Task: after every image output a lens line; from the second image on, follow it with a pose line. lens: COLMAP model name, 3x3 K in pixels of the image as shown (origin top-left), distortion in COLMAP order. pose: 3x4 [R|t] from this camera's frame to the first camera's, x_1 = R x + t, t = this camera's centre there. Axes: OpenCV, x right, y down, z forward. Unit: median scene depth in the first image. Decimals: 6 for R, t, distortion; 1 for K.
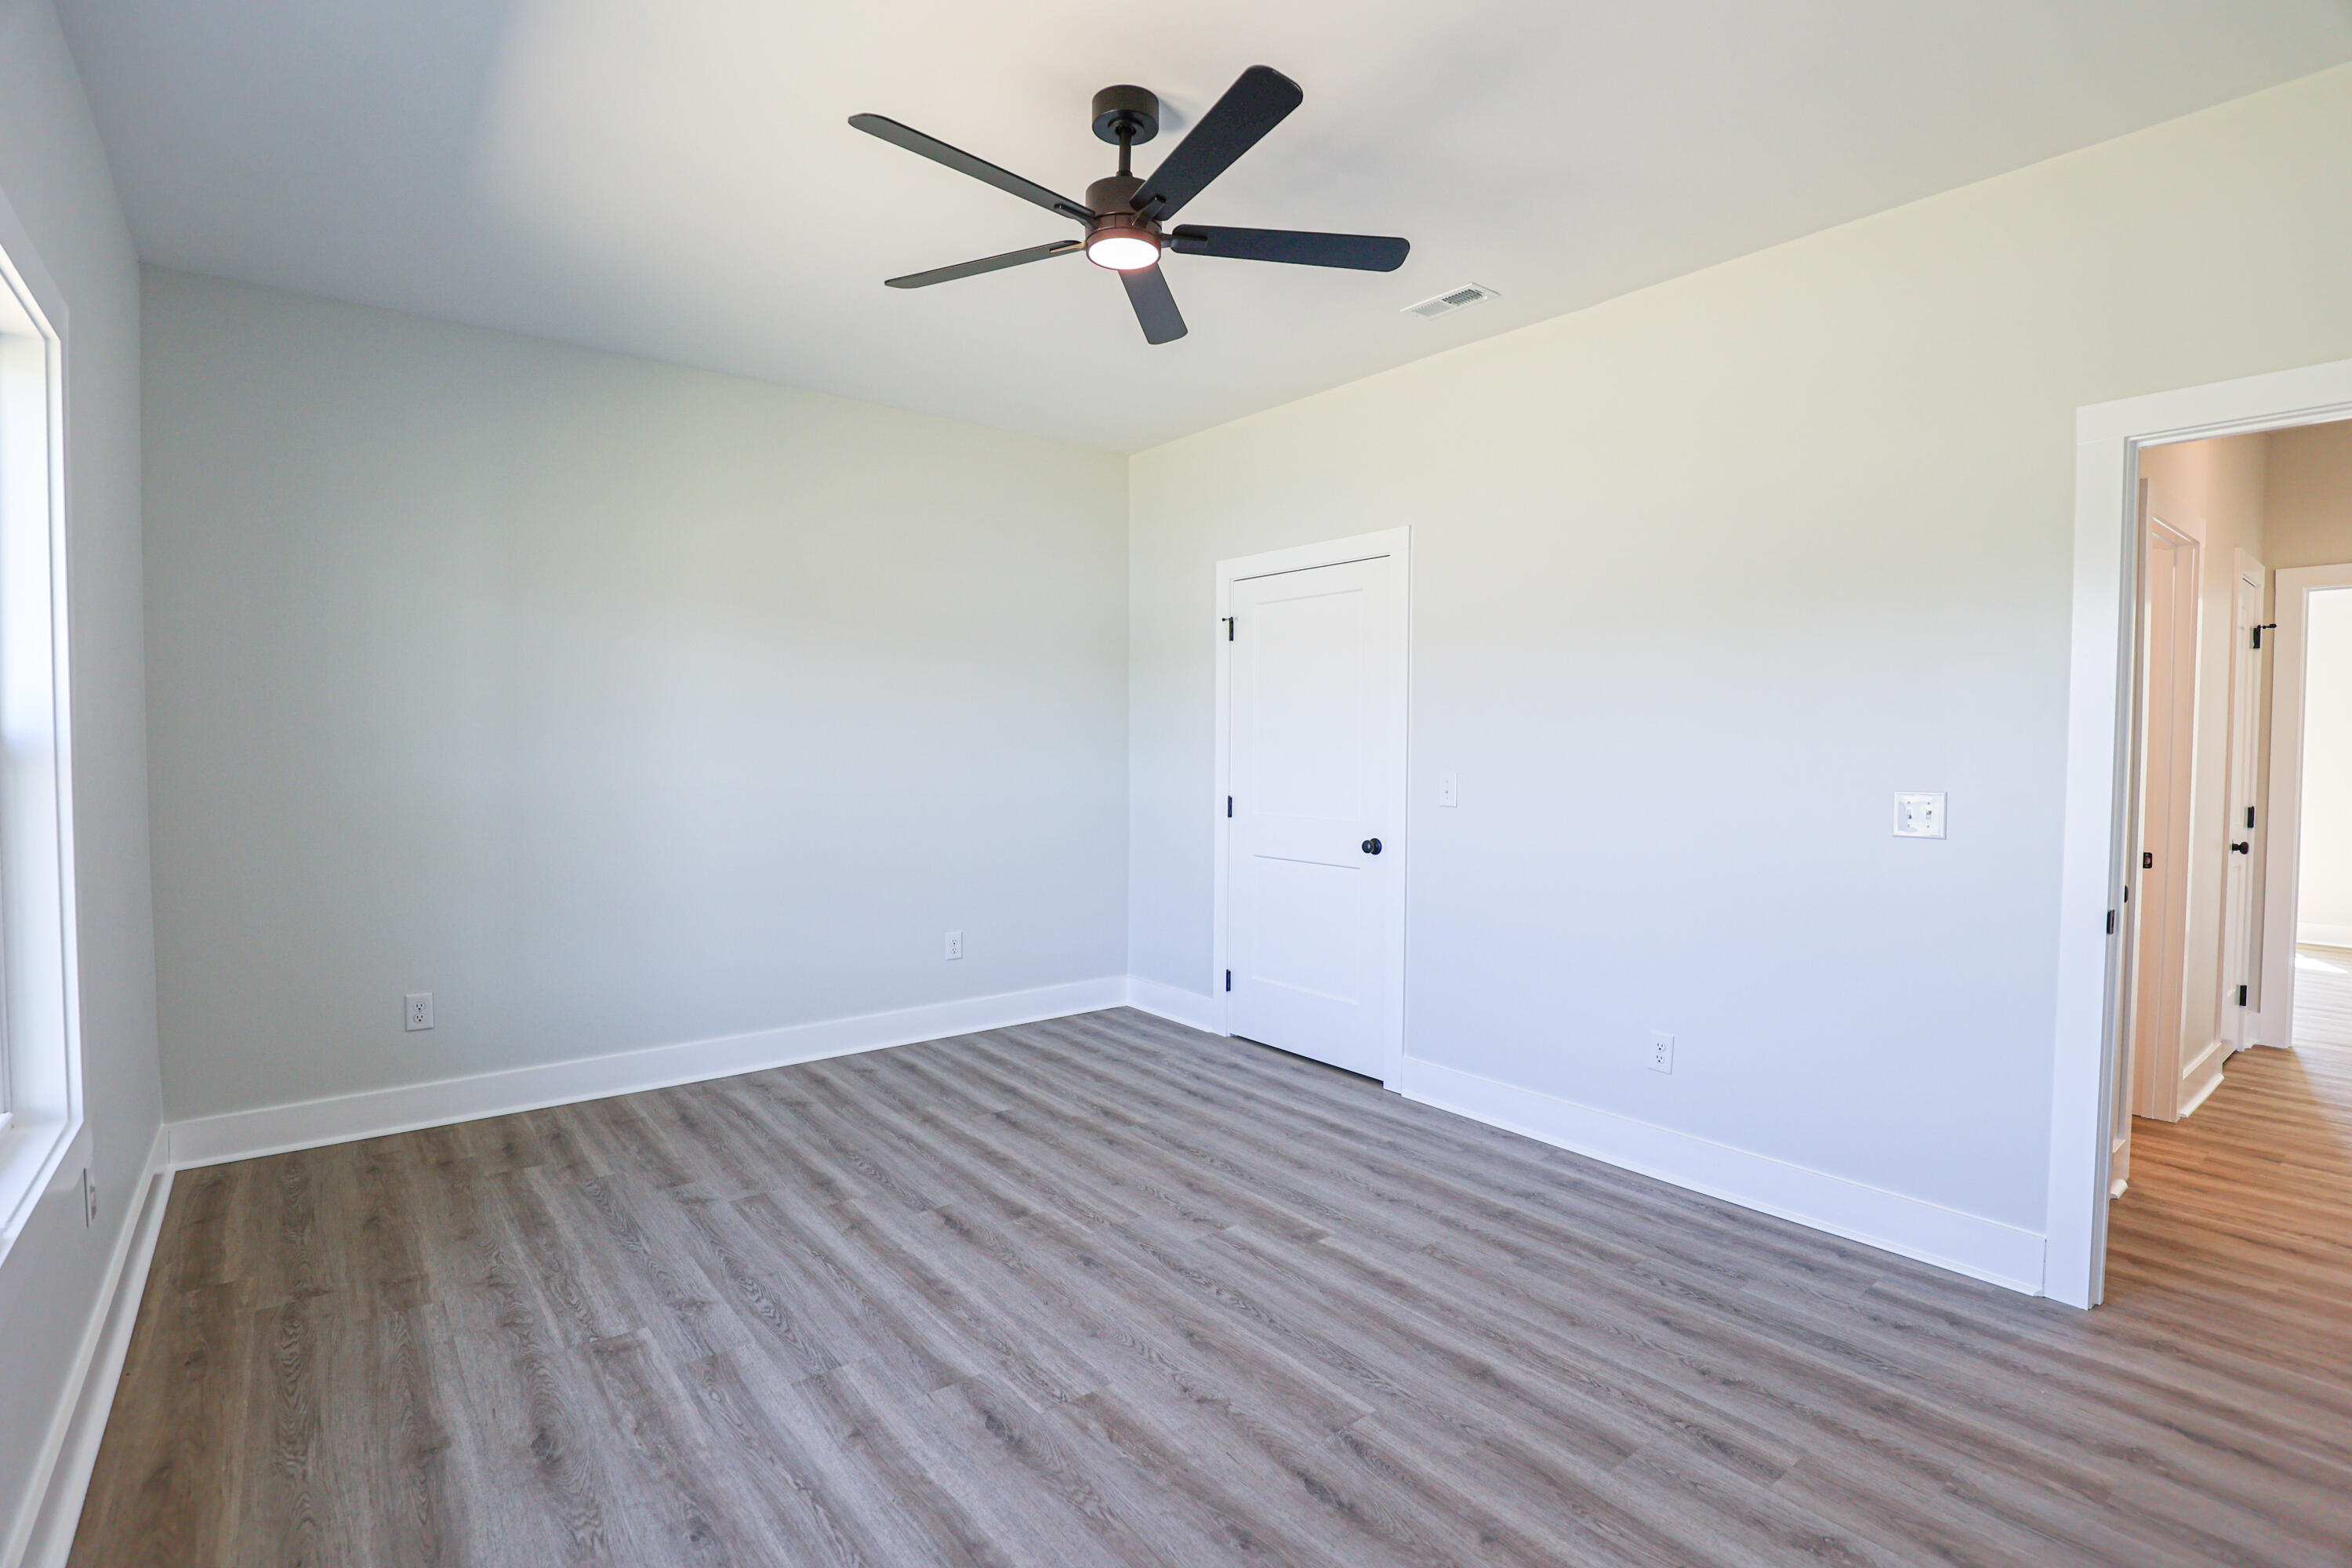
lens RADIAL K [[1093.7, 0, 1166.2], [0, 1093.7, 763.2], [0, 0, 1]] dist [-0.022694, 0.000986]
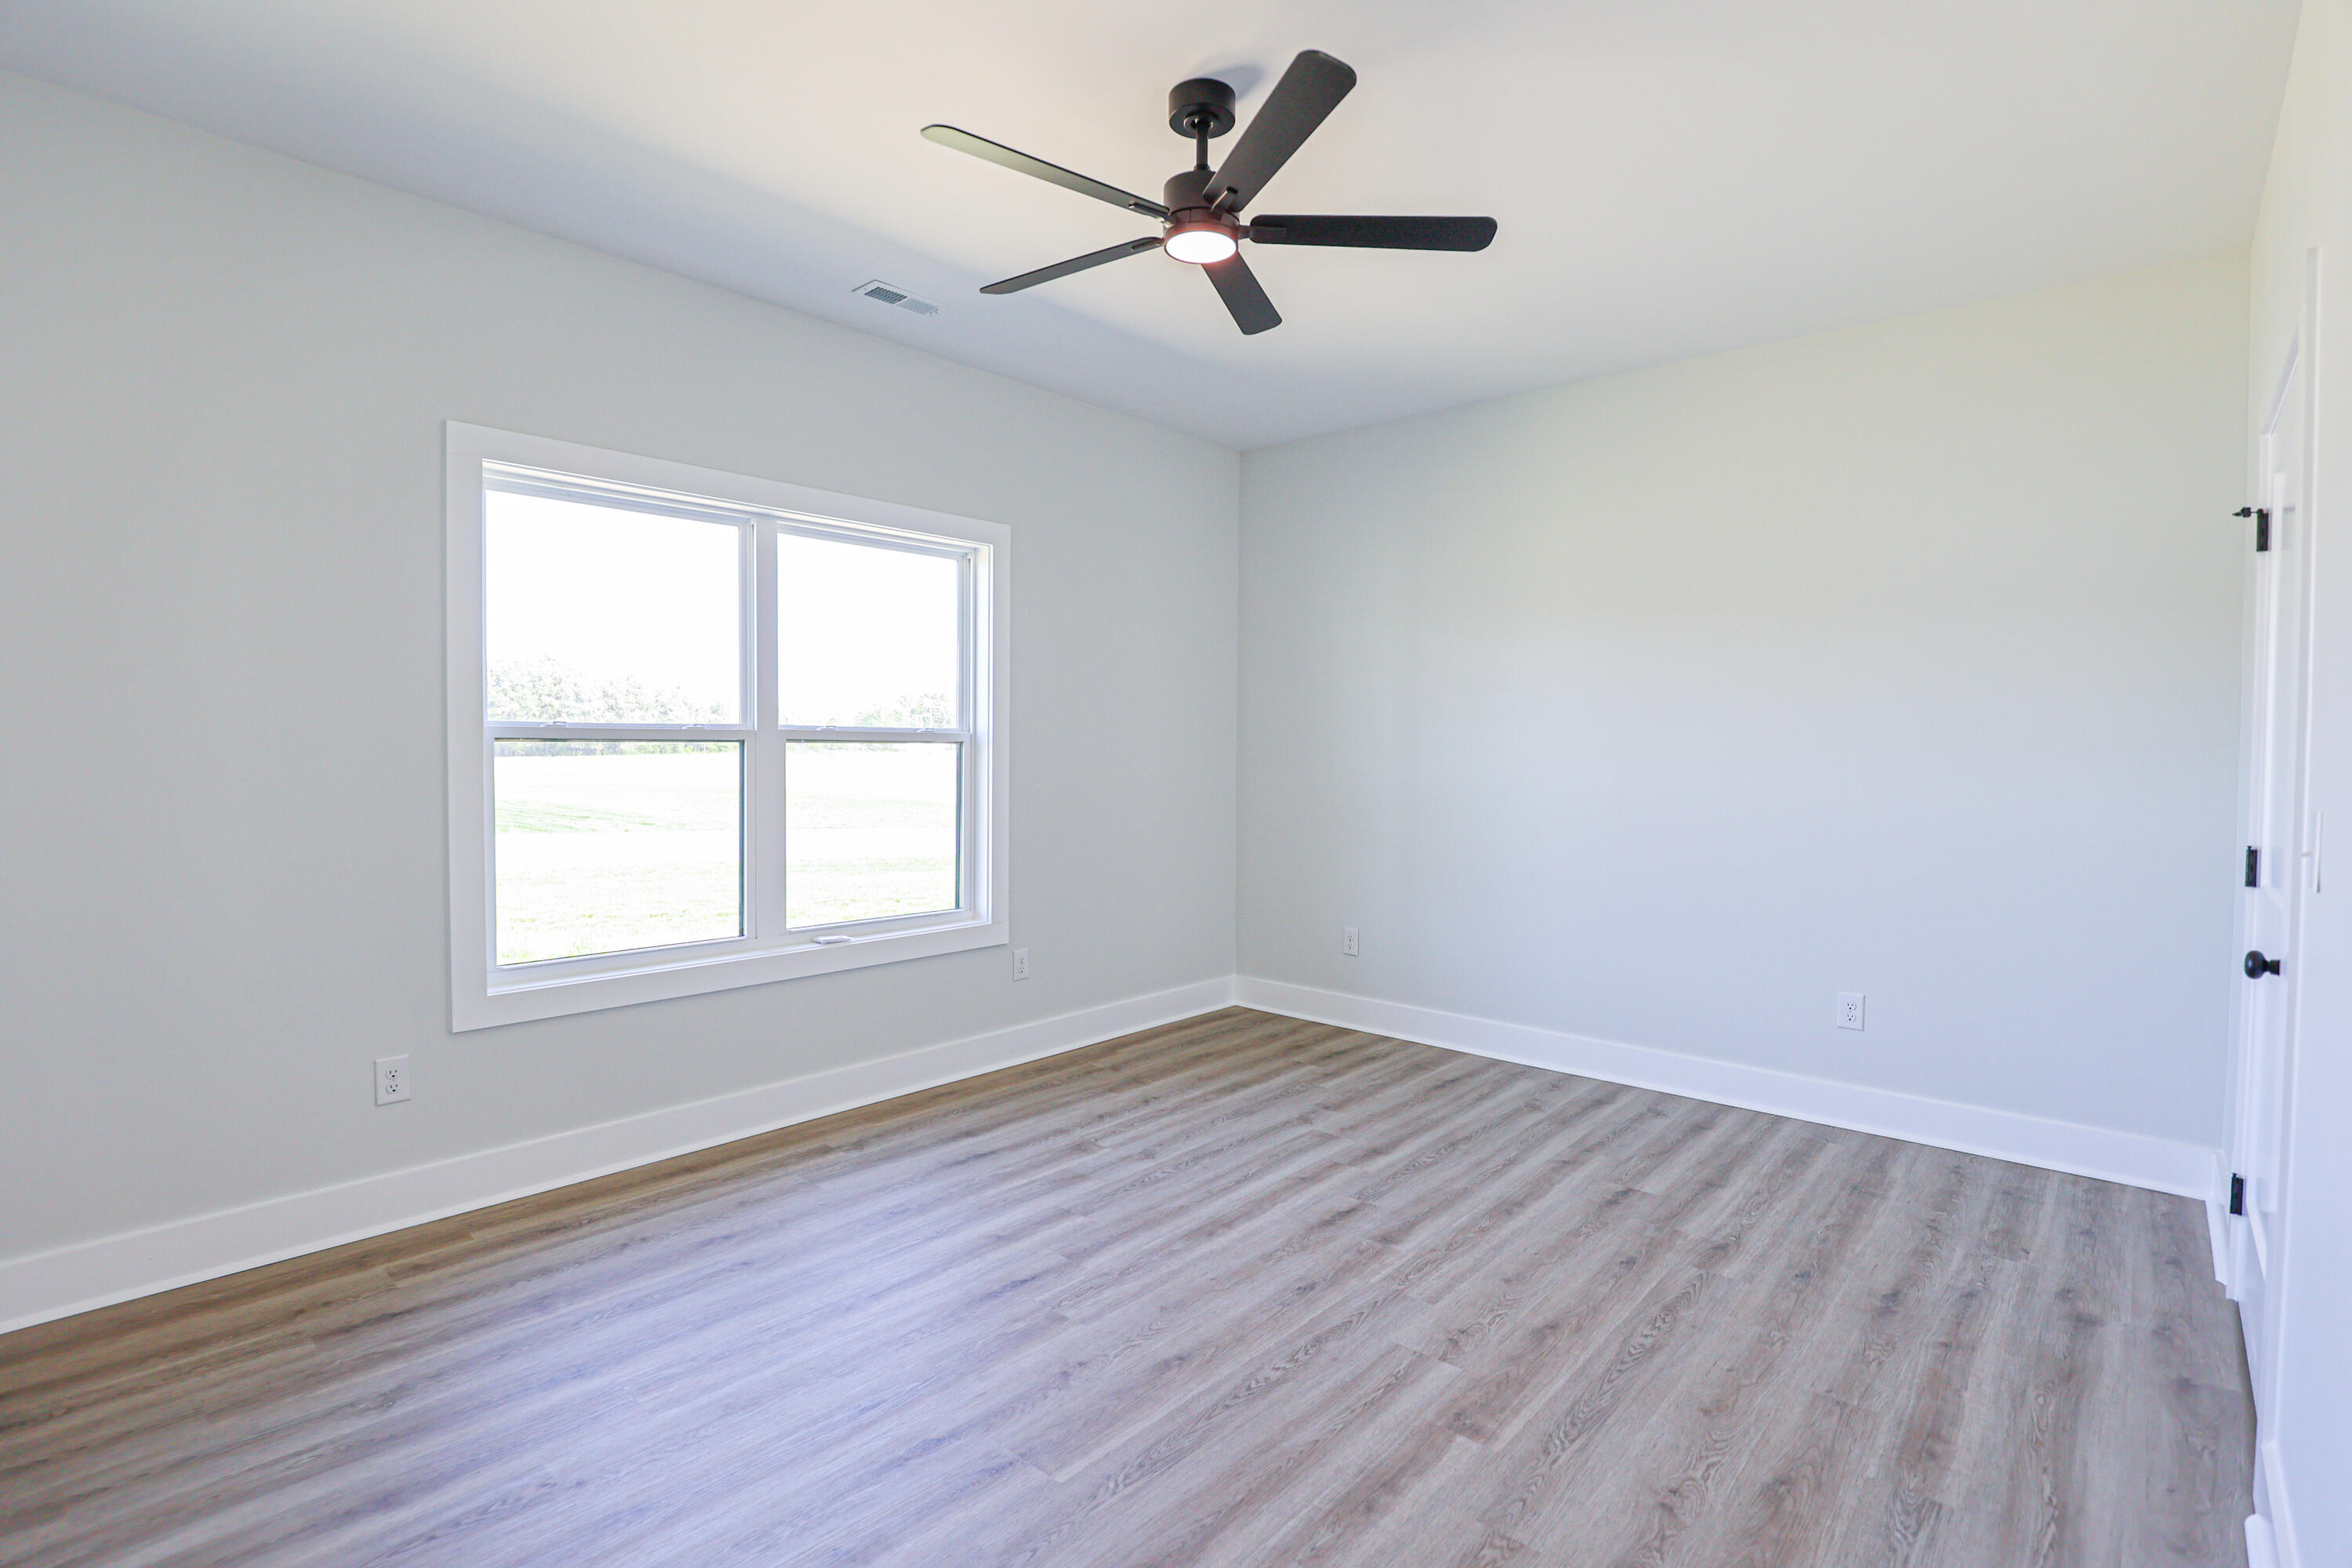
lens RADIAL K [[1093.7, 0, 1166.2], [0, 1093.7, 763.2], [0, 0, 1]] dist [-0.022694, 0.000986]
pose [[0.189069, 0.015743, -0.981838, 0.655519], [-0.025630, 0.999610, 0.011093, -0.002790], [0.981629, 0.023067, 0.189399, 0.552441]]
